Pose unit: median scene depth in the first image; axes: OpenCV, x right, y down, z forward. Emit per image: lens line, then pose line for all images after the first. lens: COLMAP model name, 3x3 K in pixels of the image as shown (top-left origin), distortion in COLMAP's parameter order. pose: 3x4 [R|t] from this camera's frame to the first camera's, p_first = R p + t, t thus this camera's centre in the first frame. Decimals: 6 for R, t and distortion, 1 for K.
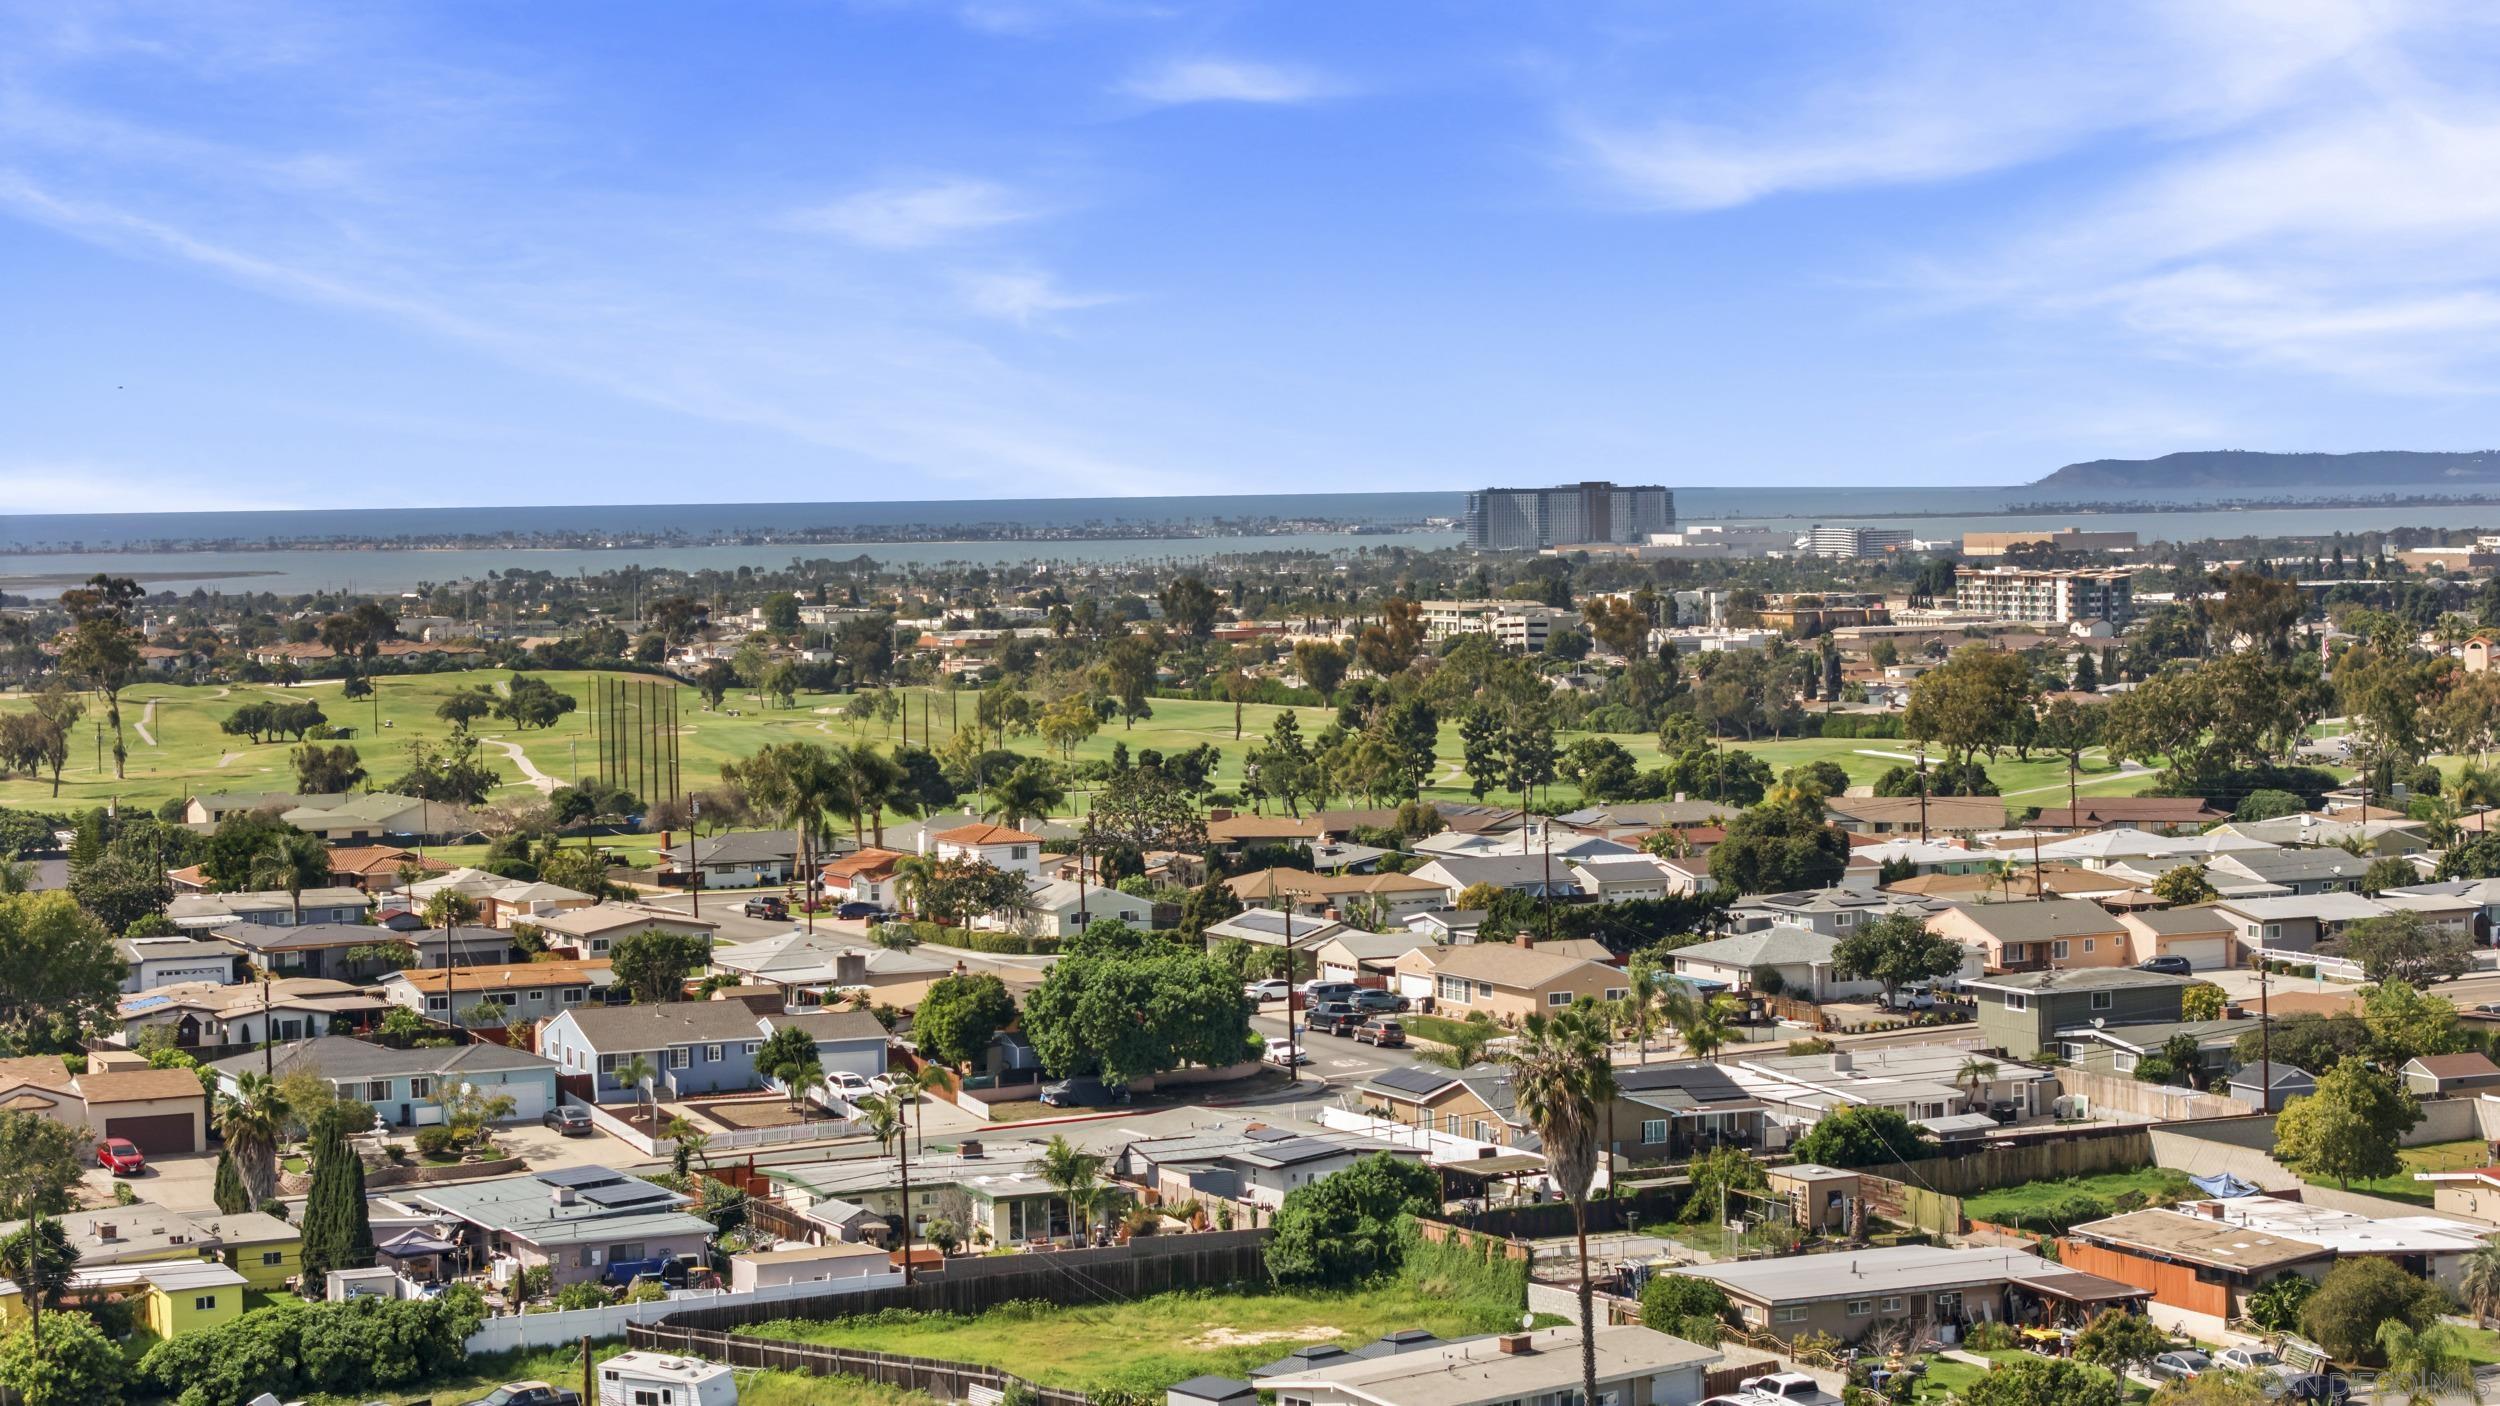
lens RADIAL K [[4969.3, 0, 1250.0], [0, 4969.3, 703.0], [0, 0, 1]] dist [0.051448, -0.361658]
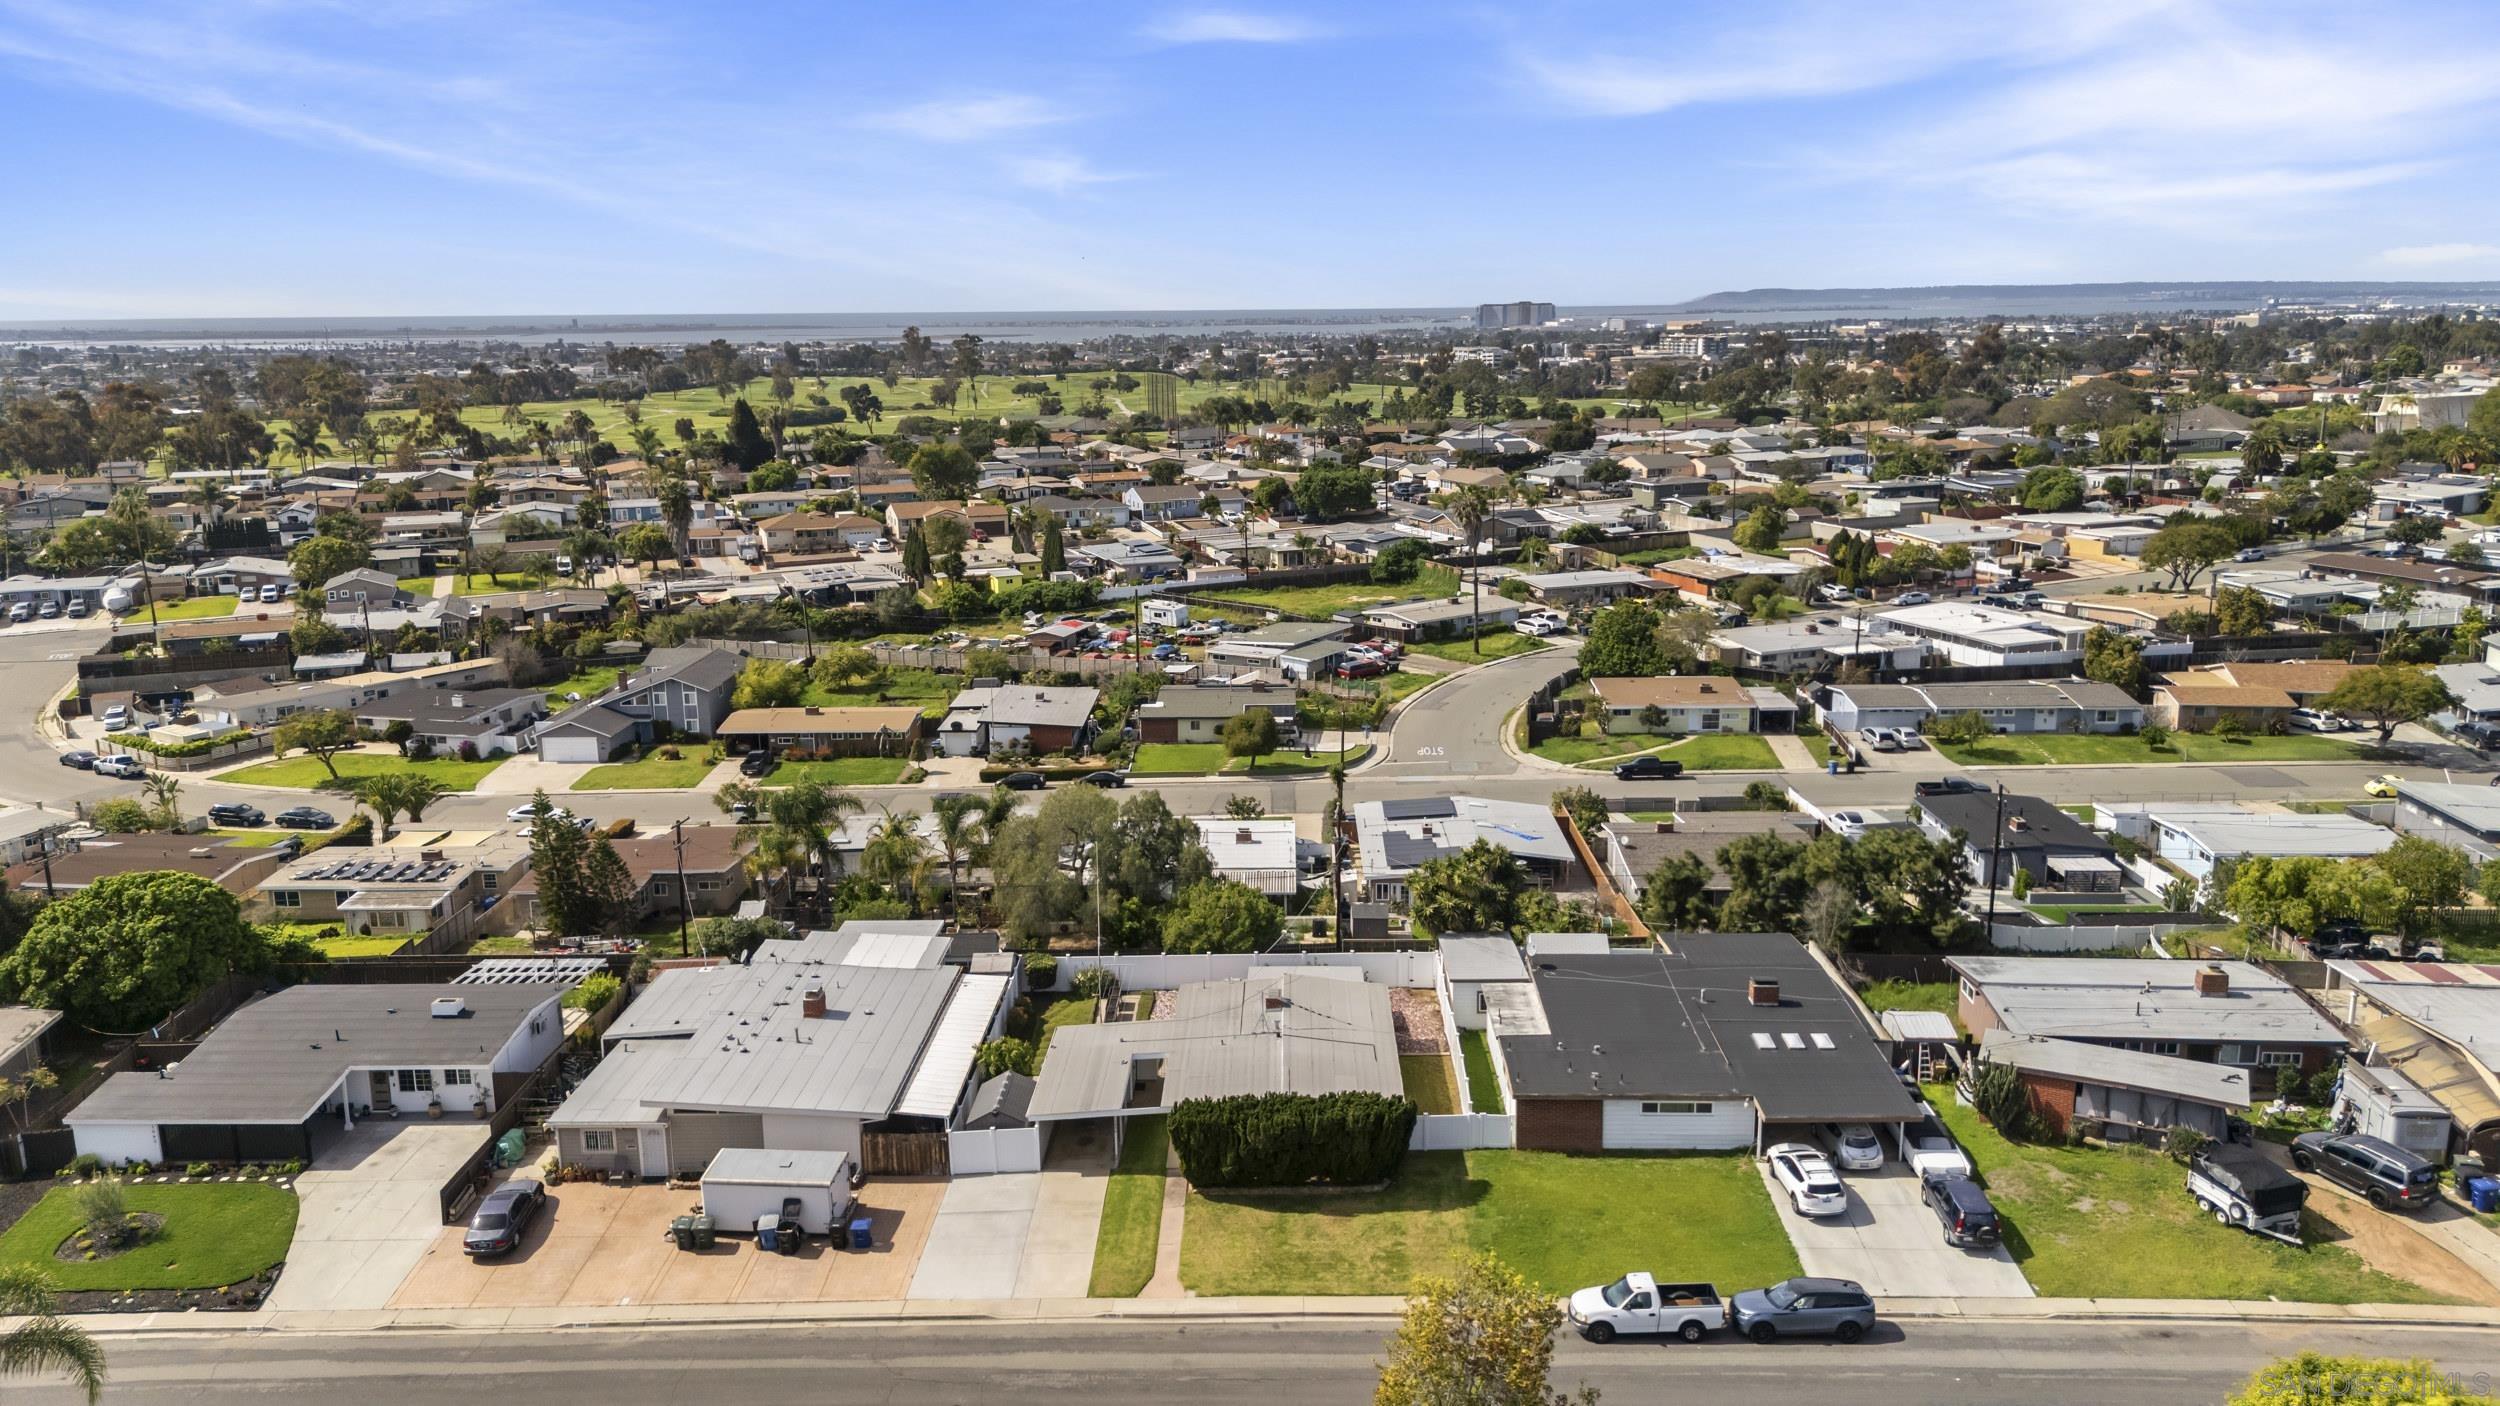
lens RADIAL K [[1830.5, 0, 1250.0], [0, 1830.5, 703.0], [0, 0, 1]] dist [0.110110, -0.131994]
pose [[0.997024, 0.018455, -0.074855, 0.009840], [-0.005530, 0.985543, 0.169334, 0.004191], [0.076898, -0.168416, 0.982712, -0.045908]]
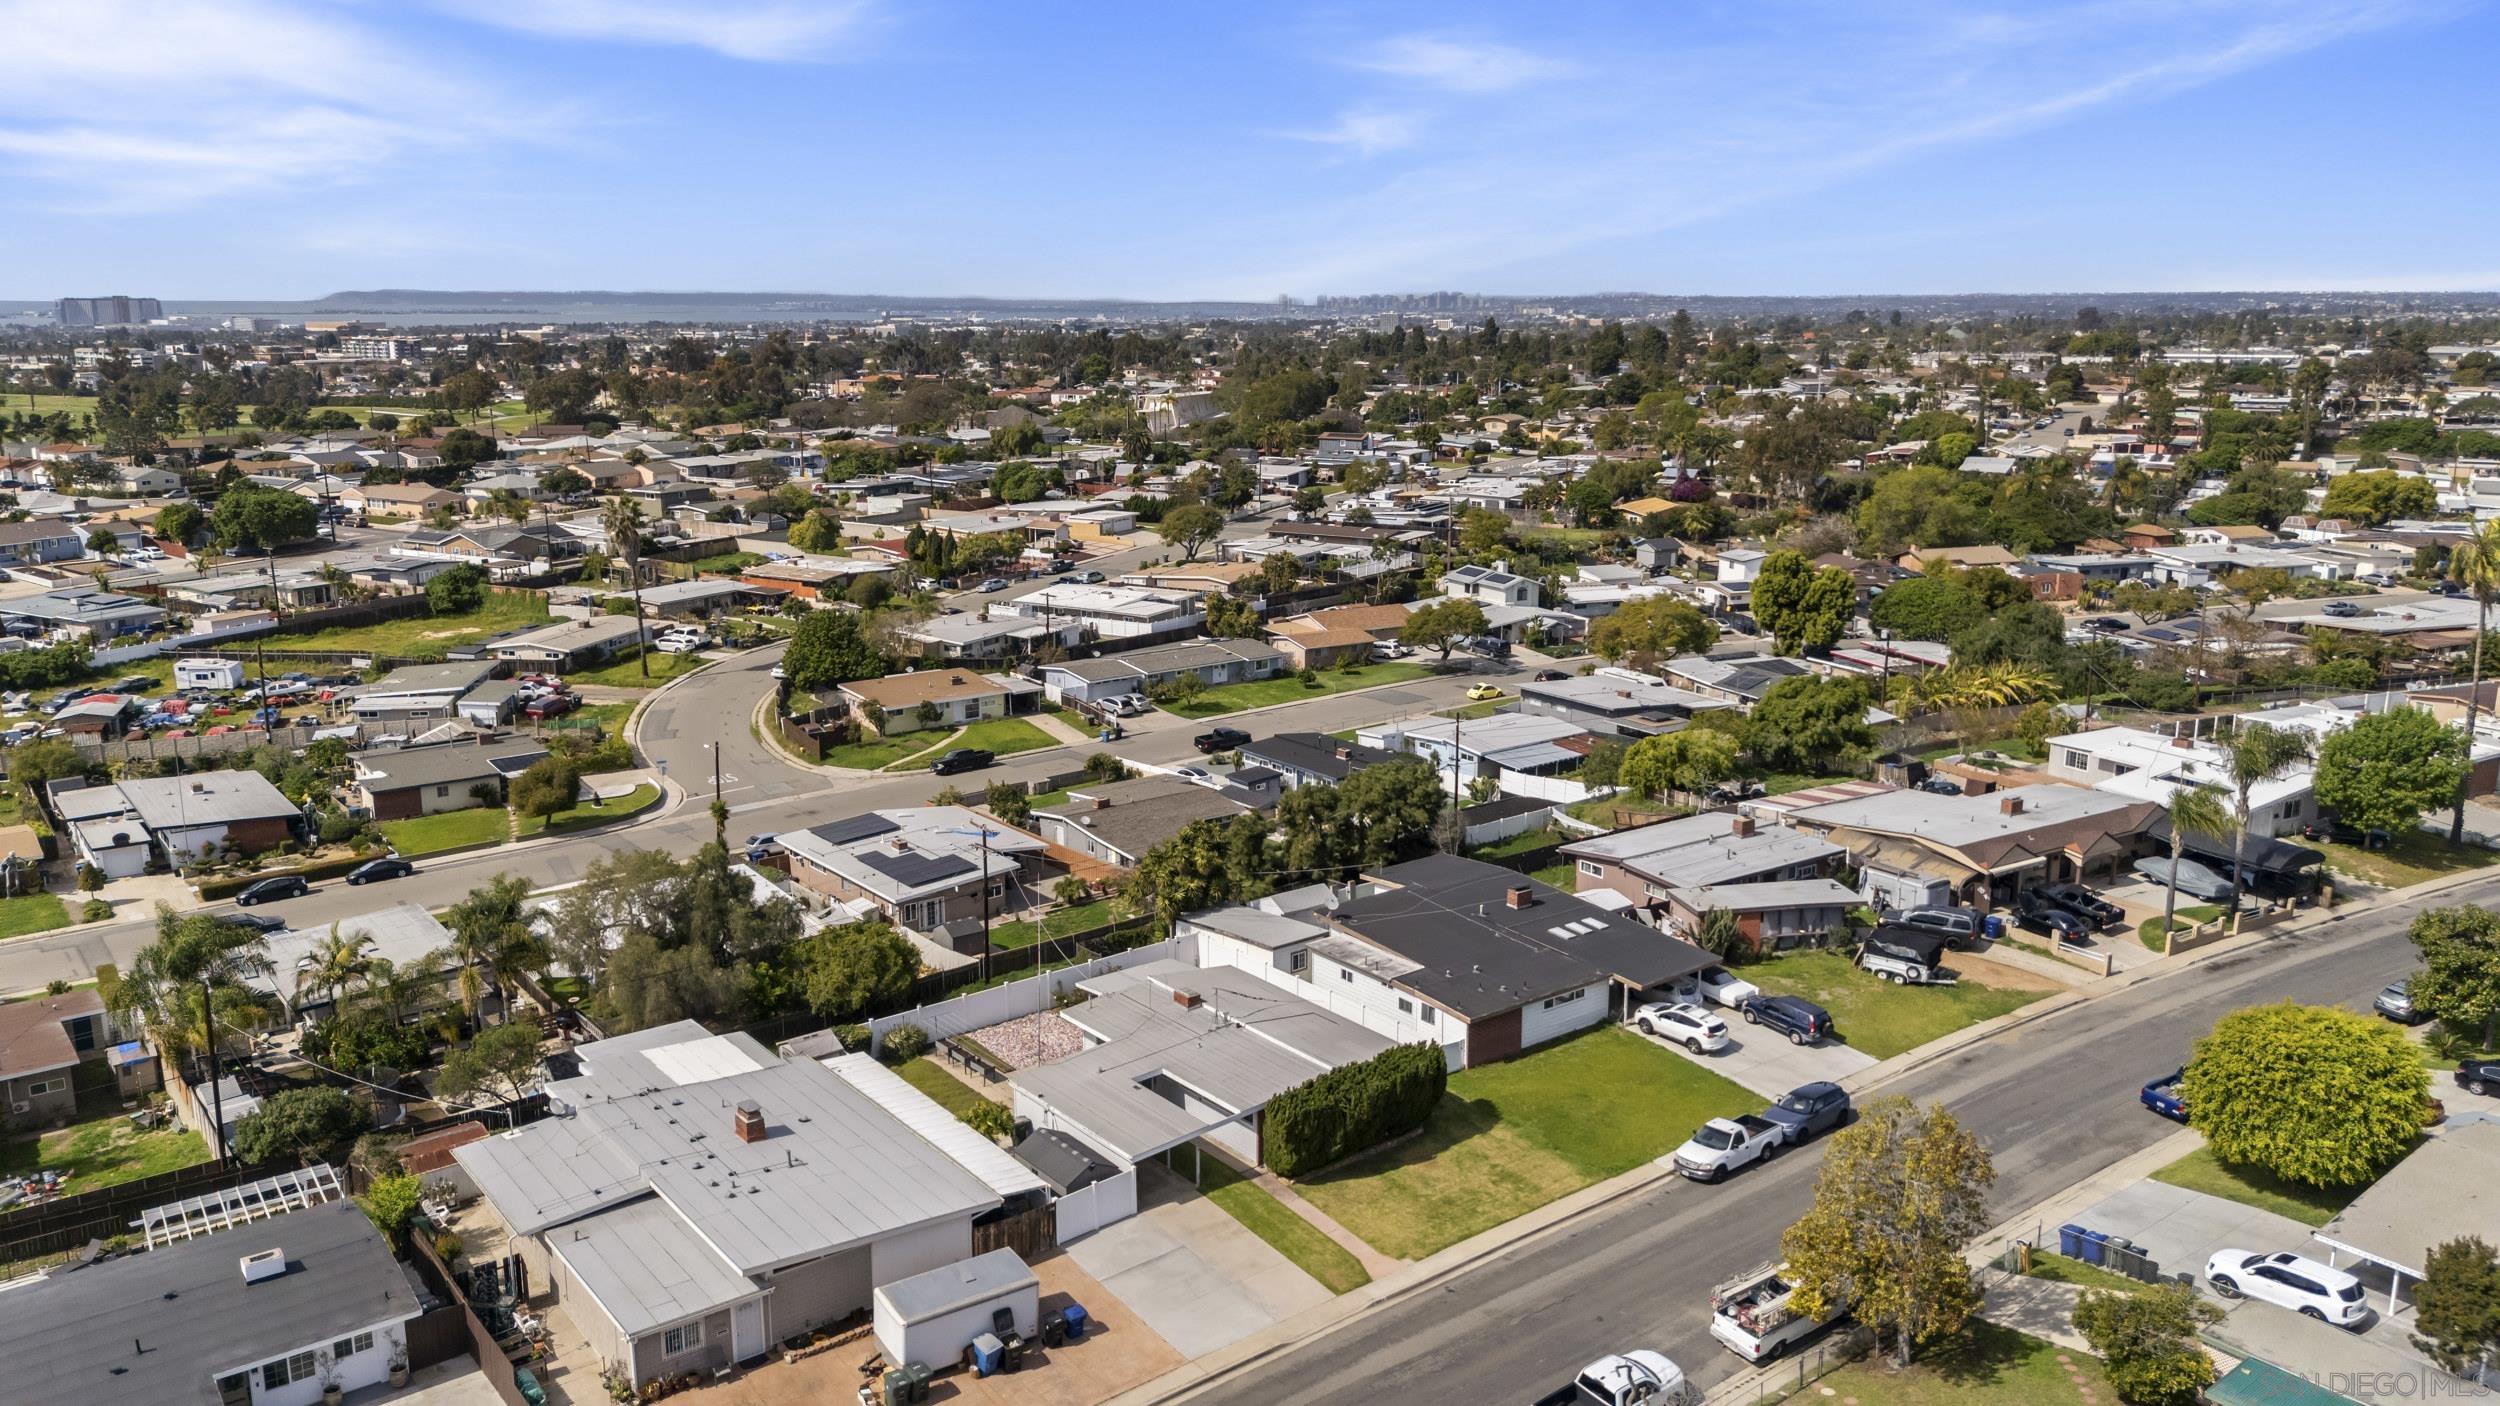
lens RADIAL K [[1830.5, 0, 1250.0], [0, 1830.5, 703.0], [0, 0, 1]] dist [0.110110, -0.131994]
pose [[0.819375, -0.107151, 0.563155, -0.132453], [0.012586, 0.985502, 0.169197, 0.003992], [-0.573120, -0.131548, 0.808844, -0.010476]]
